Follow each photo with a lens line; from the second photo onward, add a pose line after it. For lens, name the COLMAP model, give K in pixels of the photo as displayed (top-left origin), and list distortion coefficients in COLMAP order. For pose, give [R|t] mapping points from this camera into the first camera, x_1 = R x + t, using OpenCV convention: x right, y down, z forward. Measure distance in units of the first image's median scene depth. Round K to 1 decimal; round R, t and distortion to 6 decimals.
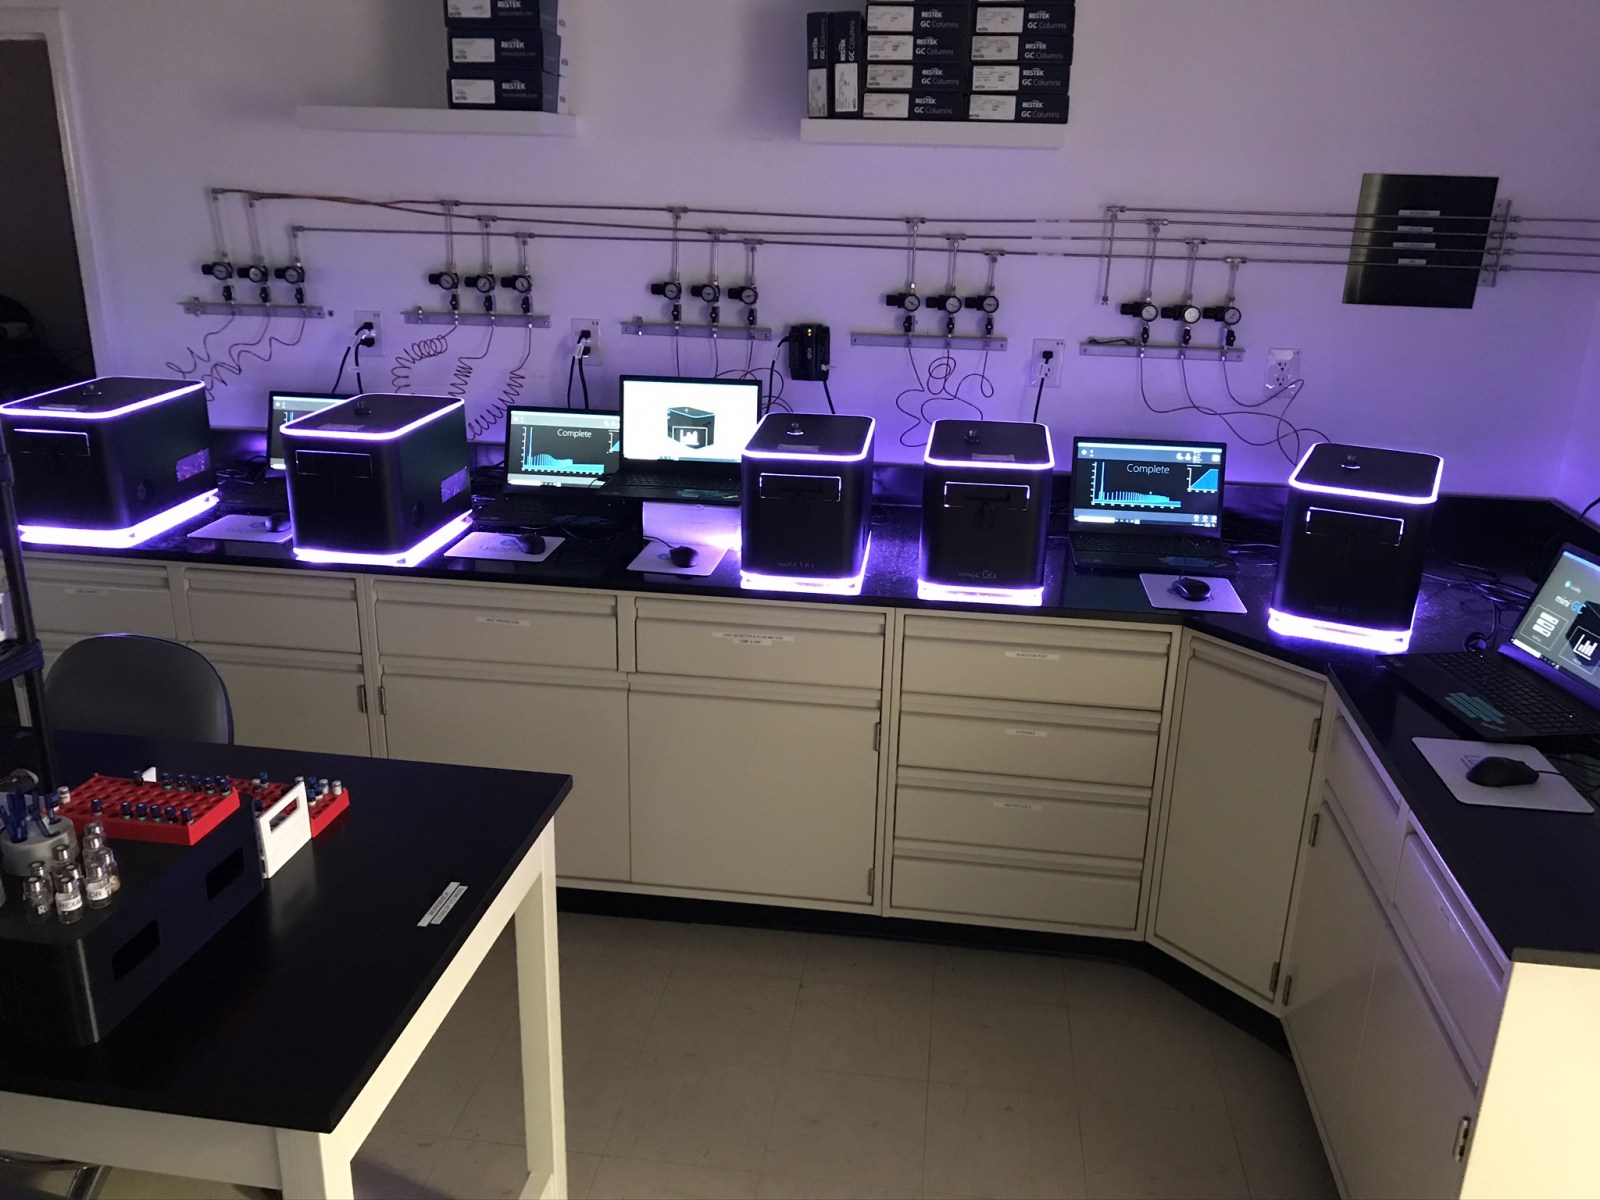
lens RADIAL K [[1278.3, 0, 799.3], [0, 1278.3, 592.1], [0, 0, 1]] dist [0.009227, -0.000564]
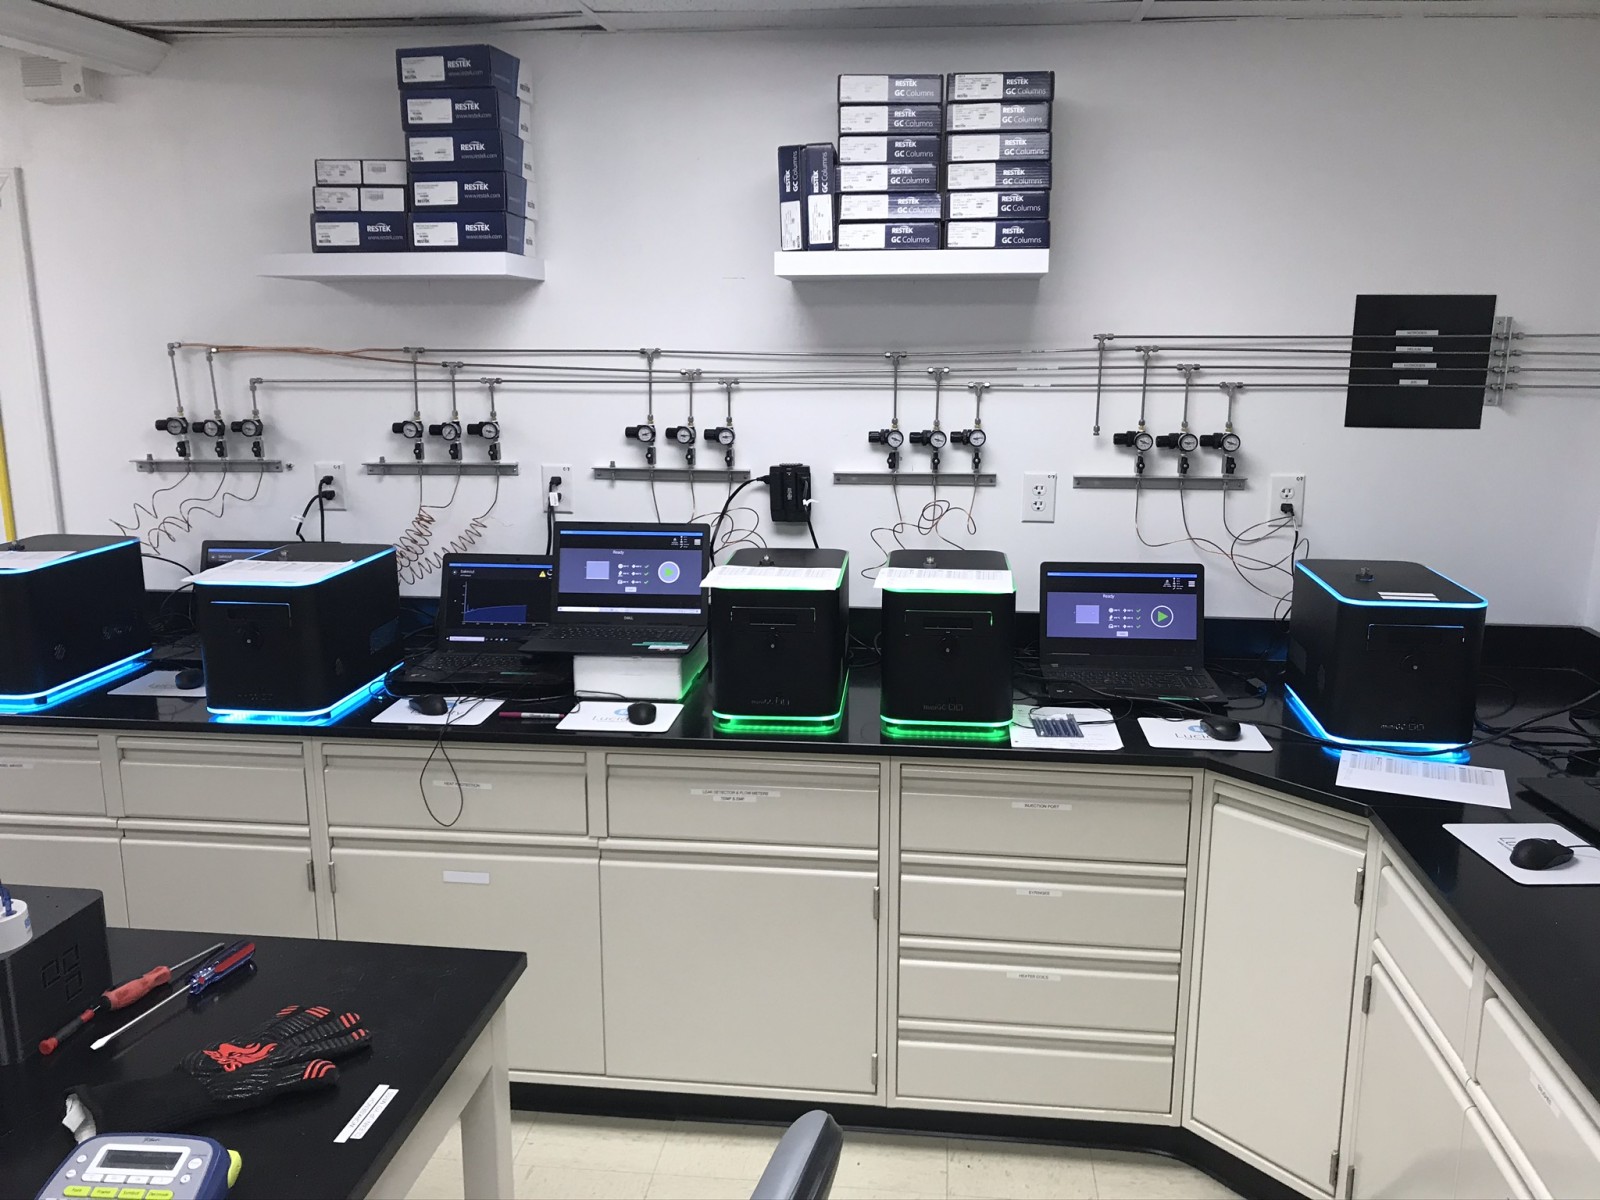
lens RADIAL K [[1278.3, 0, 800.9], [0, 1278.3, 608.0], [0, 0, 1]] dist [0.009227, -0.000564]
pose [[0.999618, -0.026010, 0.009341, 0.005084], [0.026941, 0.992473, -0.119466, 0.012813], [-0.006163, 0.119672, 0.992794, 0.070299]]
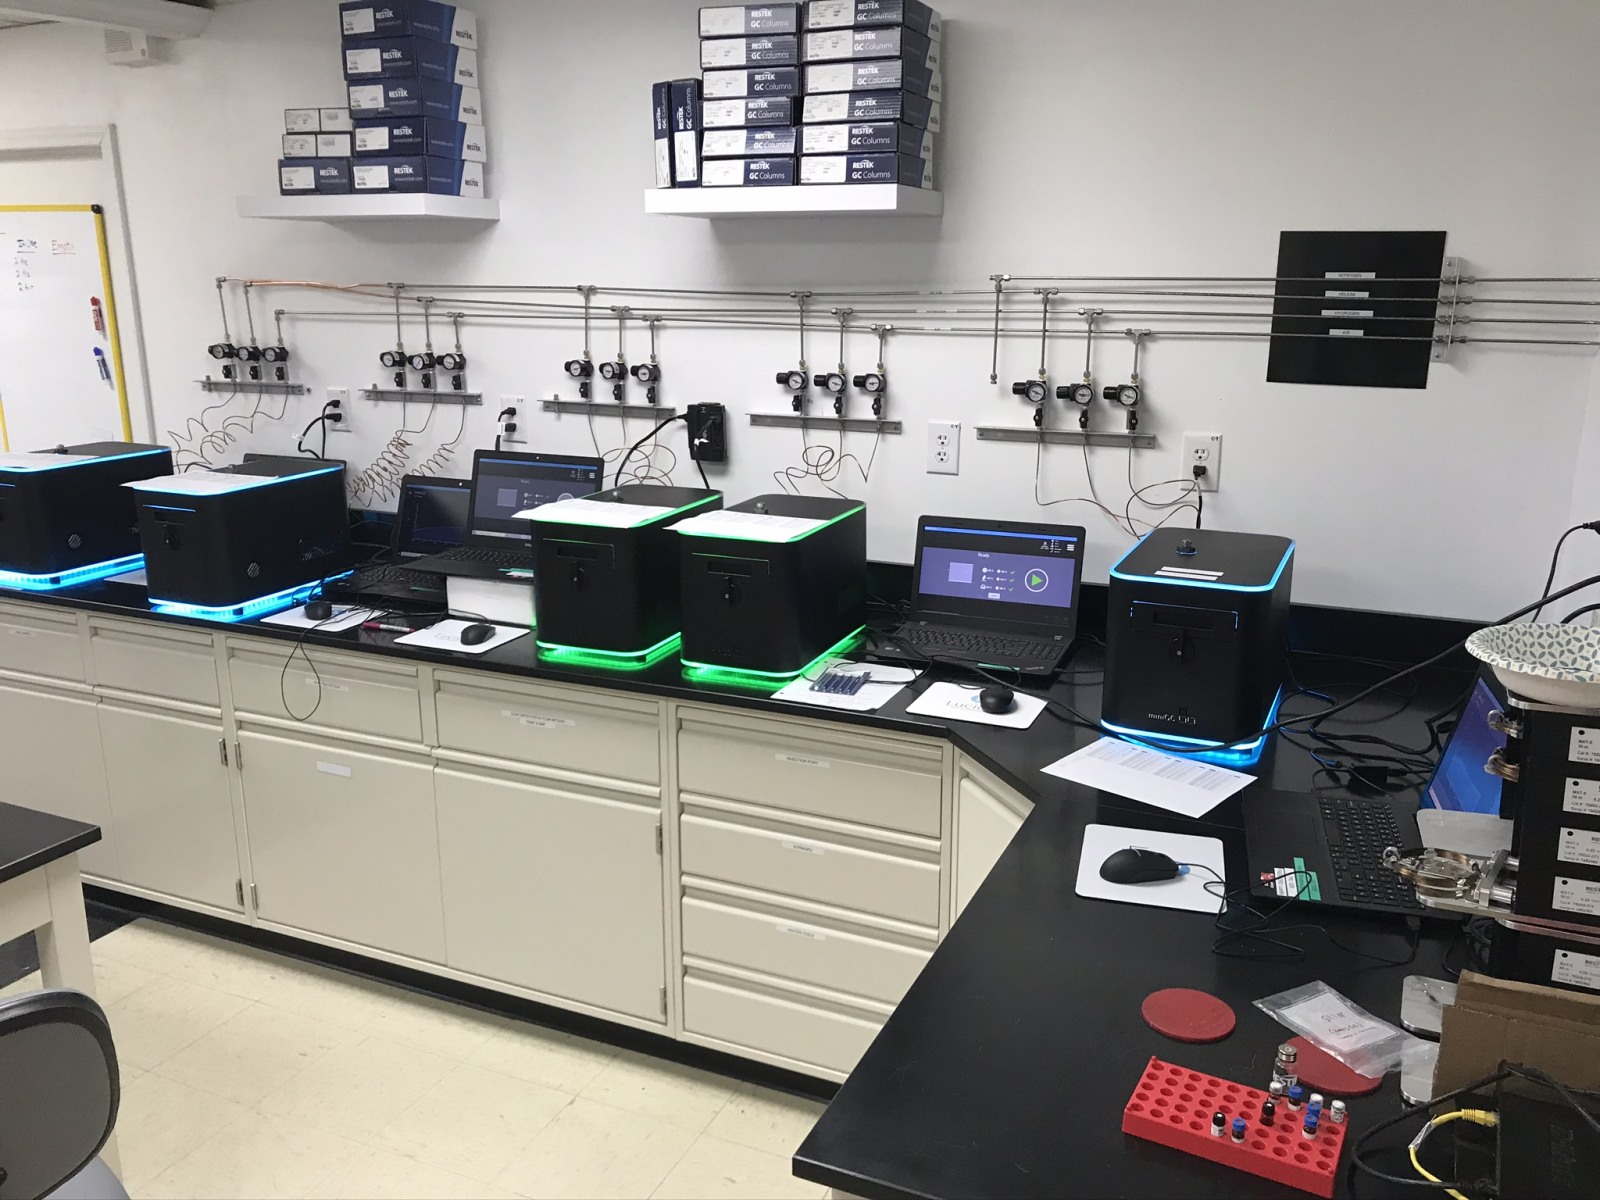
lens RADIAL K [[1278.3, 0, 812.6], [0, 1278.3, 598.8], [0, 0, 1]] dist [0.009227, -0.000564]
pose [[0.961348, 0.050666, -0.270633, 0.389425], [-0.073279, 0.994554, -0.074108, 0.002285], [0.265404, 0.091075, 0.959826, 0.123576]]
